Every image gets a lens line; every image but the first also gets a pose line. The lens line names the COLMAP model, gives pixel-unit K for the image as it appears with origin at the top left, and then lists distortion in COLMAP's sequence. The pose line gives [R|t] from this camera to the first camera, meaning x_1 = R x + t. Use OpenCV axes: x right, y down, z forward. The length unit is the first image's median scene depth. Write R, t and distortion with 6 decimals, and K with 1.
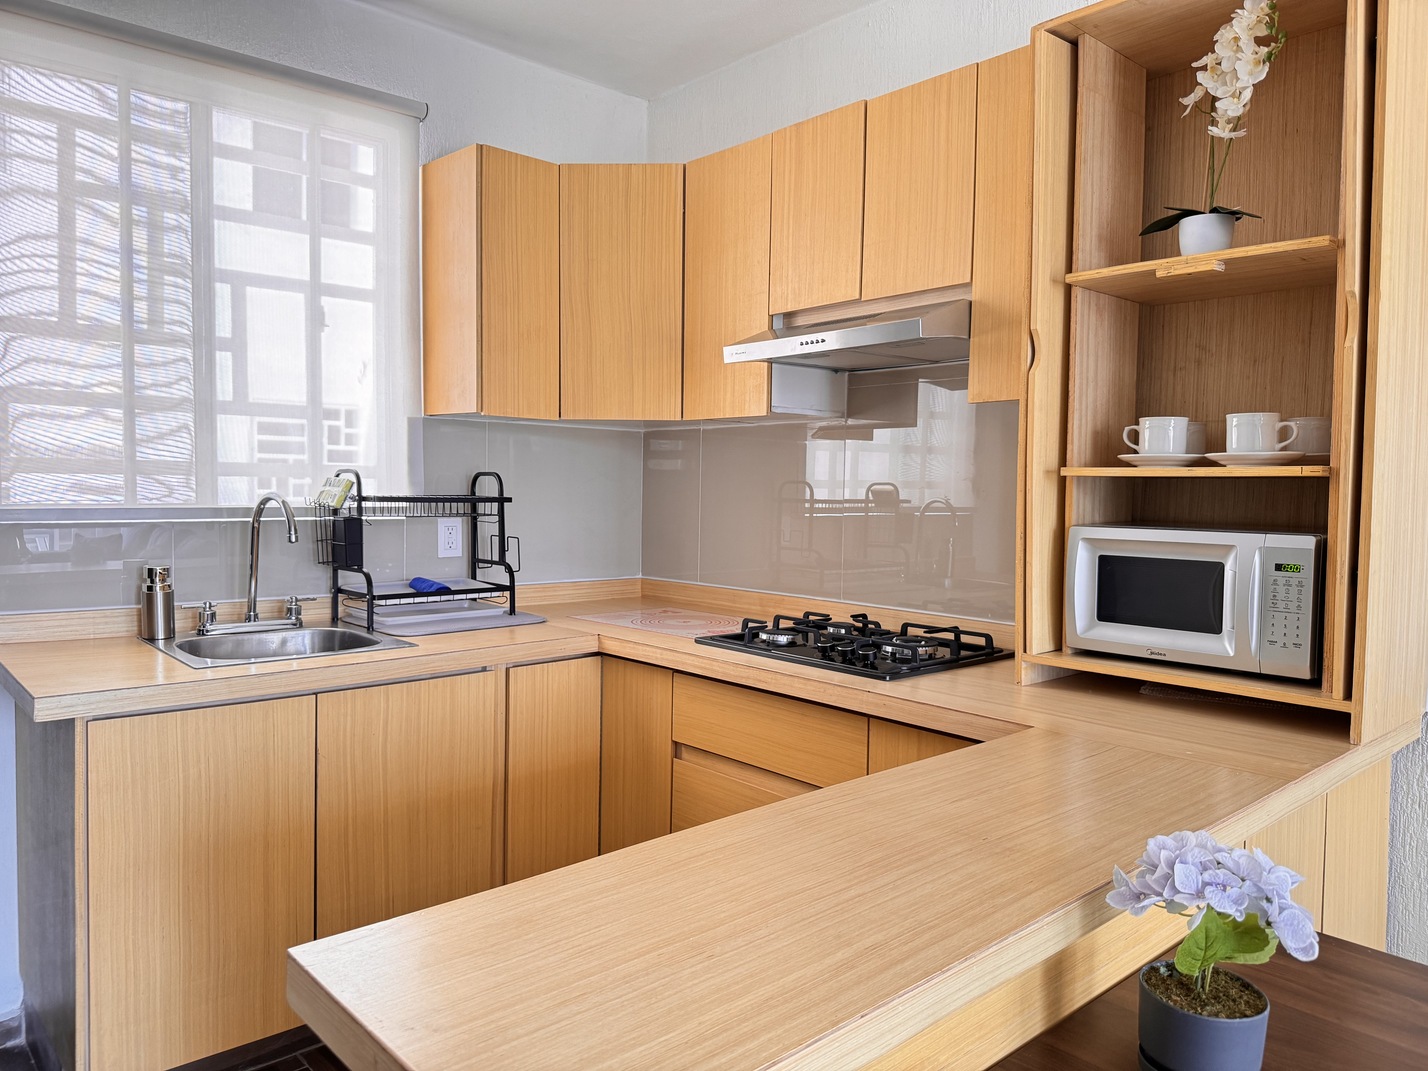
lens RADIAL K [[1007.0, 0, 714.1], [0, 1007.0, 537.4], [0, 0, 1]] dist [0.022520, -0.040069]
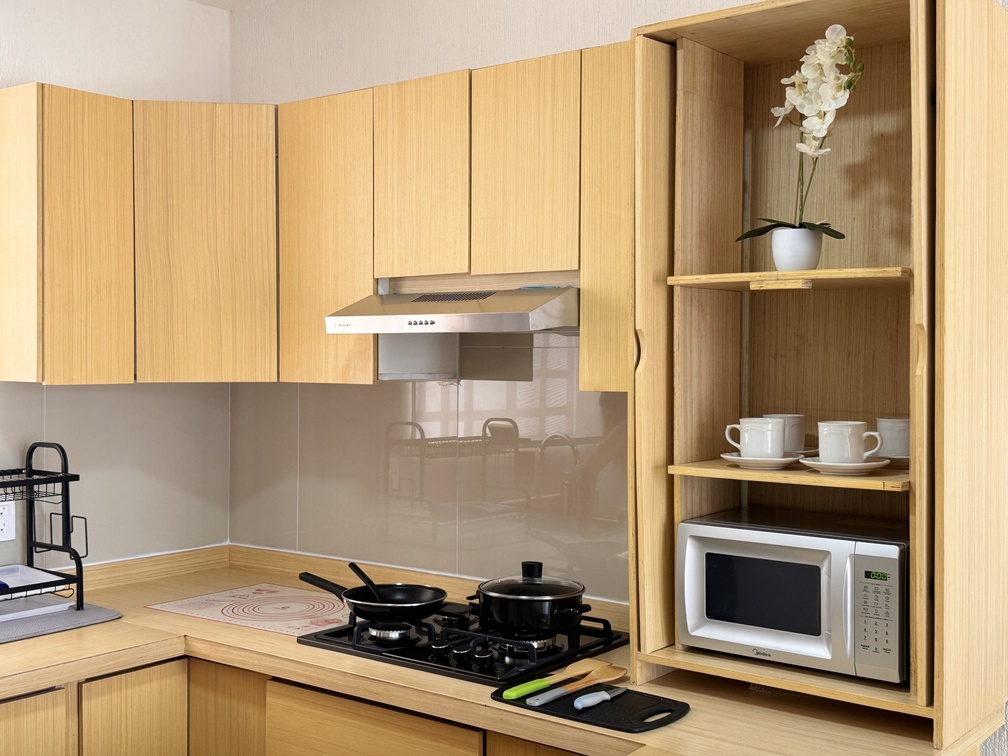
lens RADIAL K [[1183.0, 0, 516.2], [0, 1183.0, 378.5], [0, 0, 1]] dist [0.105723, 0.000000]
pose [[0.984521, -0.013544, 0.174741, -0.009476], [0.018863, 0.999407, -0.028816, -0.102775], [-0.174247, 0.031666, 0.984193, -0.116434]]
